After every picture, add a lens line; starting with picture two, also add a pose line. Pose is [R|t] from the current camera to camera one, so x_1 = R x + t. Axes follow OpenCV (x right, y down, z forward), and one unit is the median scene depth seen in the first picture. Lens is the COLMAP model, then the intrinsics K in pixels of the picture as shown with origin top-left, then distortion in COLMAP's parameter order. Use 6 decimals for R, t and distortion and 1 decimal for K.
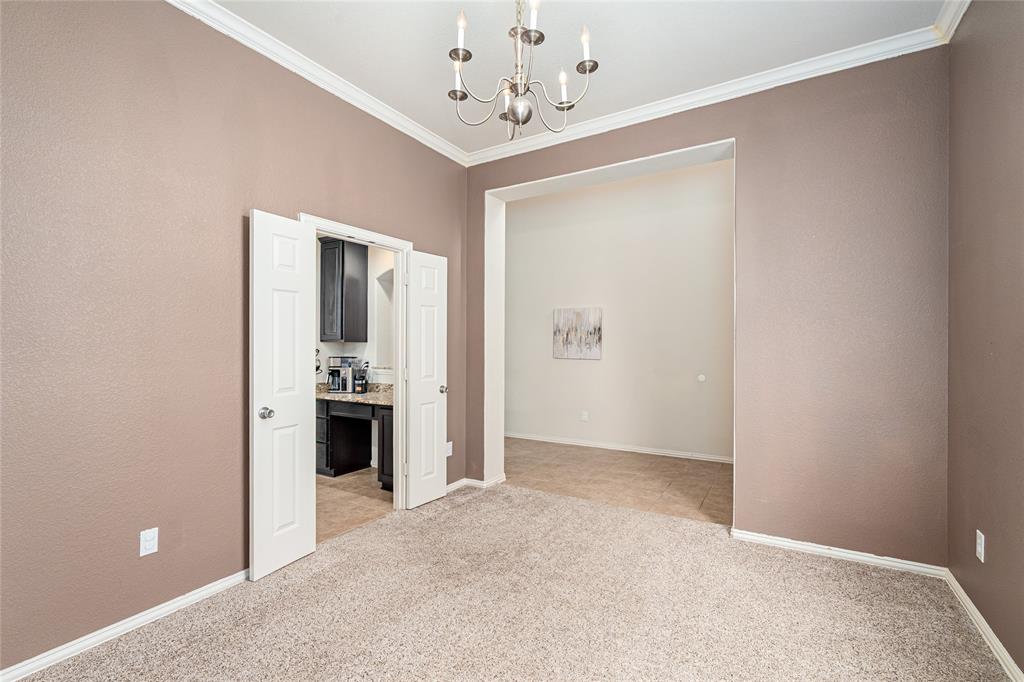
lens RADIAL K [[463.0, 0, 515.2], [0, 463.0, 344.1], [0, 0, 1]] dist [0.003254, 0.000161]
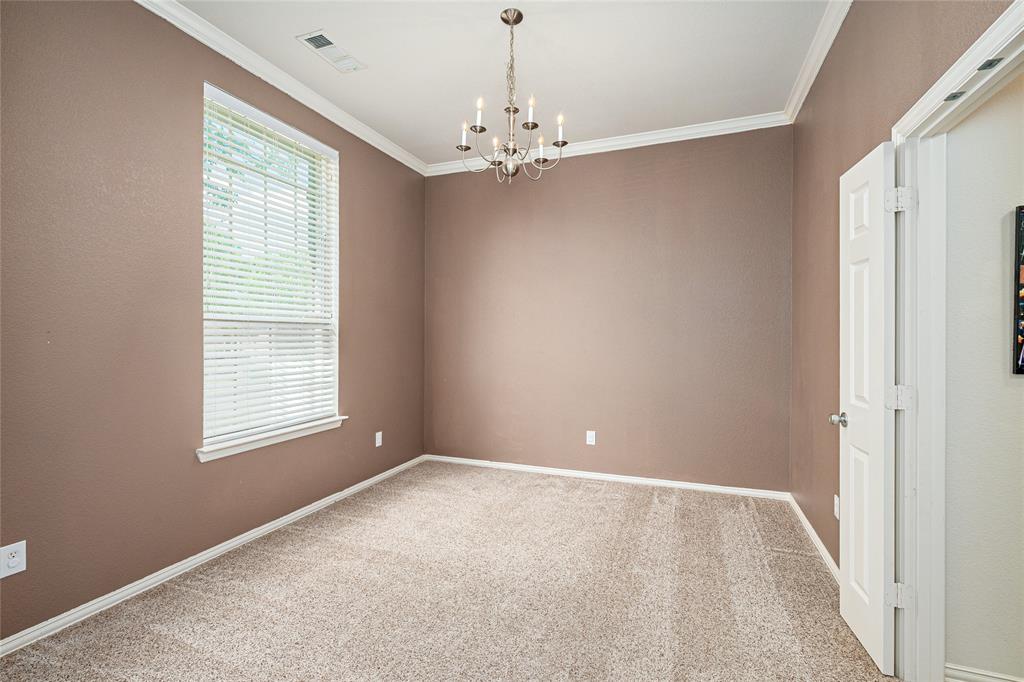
lens RADIAL K [[463.0, 0, 510.3], [0, 463.0, 336.7], [0, 0, 1]] dist [0.003254, 0.000161]
pose [[0.985817, 0.002769, 0.167803, -0.156282], [-0.003851, 0.999974, 0.006120, -0.002303], [-0.167782, -0.006679, 0.985802, -0.255913]]
